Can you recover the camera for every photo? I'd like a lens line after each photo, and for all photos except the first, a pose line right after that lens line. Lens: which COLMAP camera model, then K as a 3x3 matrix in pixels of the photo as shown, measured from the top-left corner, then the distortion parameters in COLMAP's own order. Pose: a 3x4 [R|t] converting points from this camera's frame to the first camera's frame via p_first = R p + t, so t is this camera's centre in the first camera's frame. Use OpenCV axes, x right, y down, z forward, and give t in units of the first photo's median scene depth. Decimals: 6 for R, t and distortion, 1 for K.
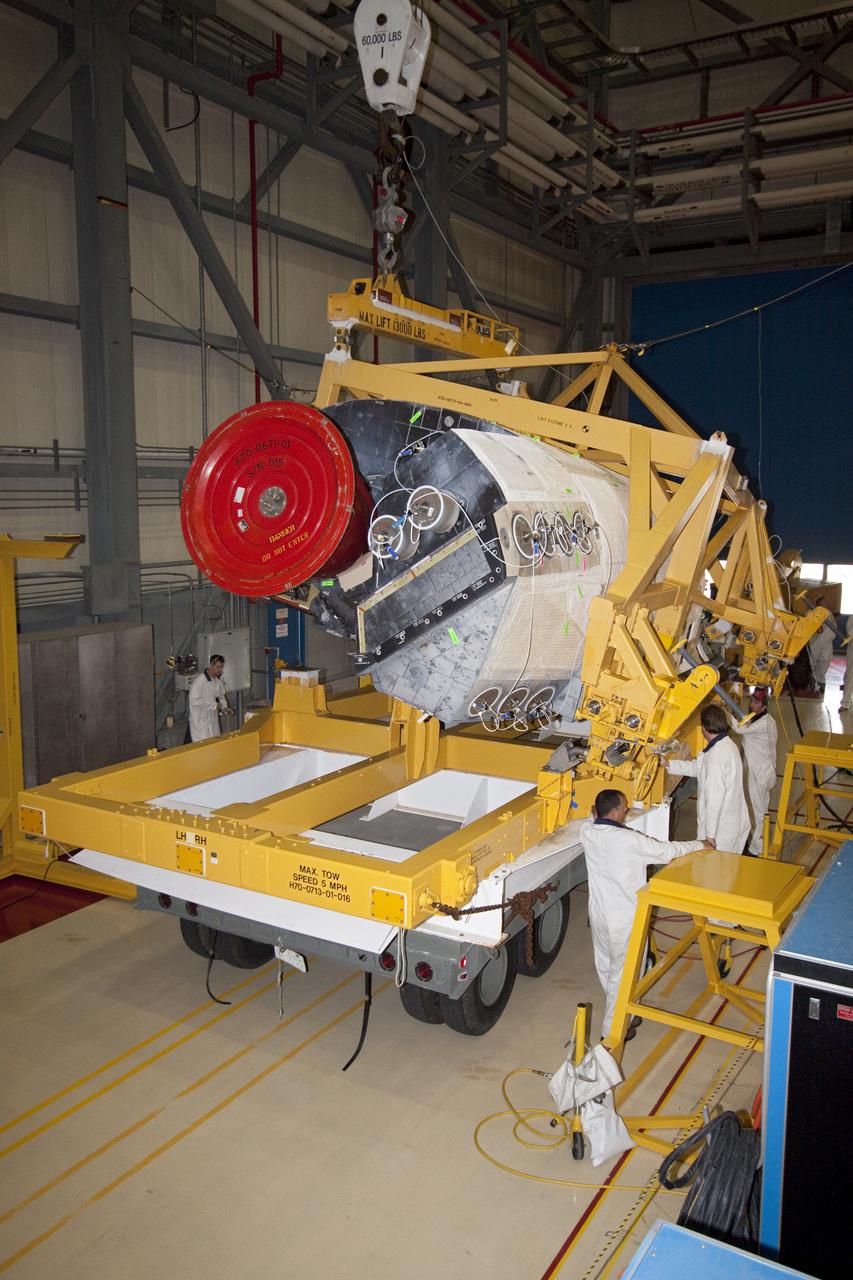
lens RADIAL K [[1047.0, 0, 426.5], [0, 1047.0, 640.0], [0, 0, 1]] dist [0.003131, 0.002989]
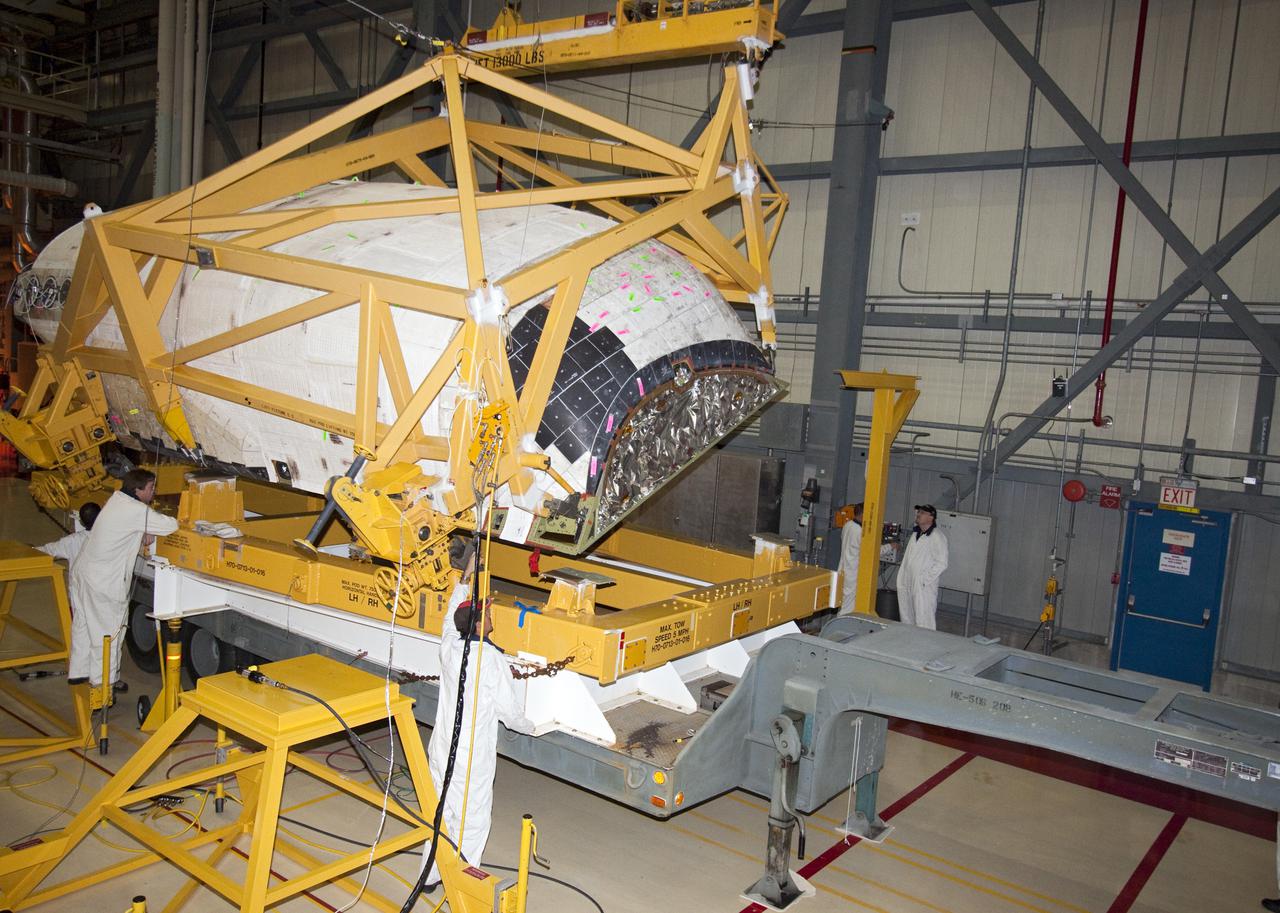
lens RADIAL K [[1044.6, 0, 640.0], [0, 1044.6, 456.5], [0, 0, 1]] dist [0.000517, 0.000303]
pose [[-0.121397, 0.122455, -0.985022, 0.630379], [-0.182385, 0.972713, 0.143402, -0.124637], [0.975704, 0.197062, -0.095750, 0.832593]]
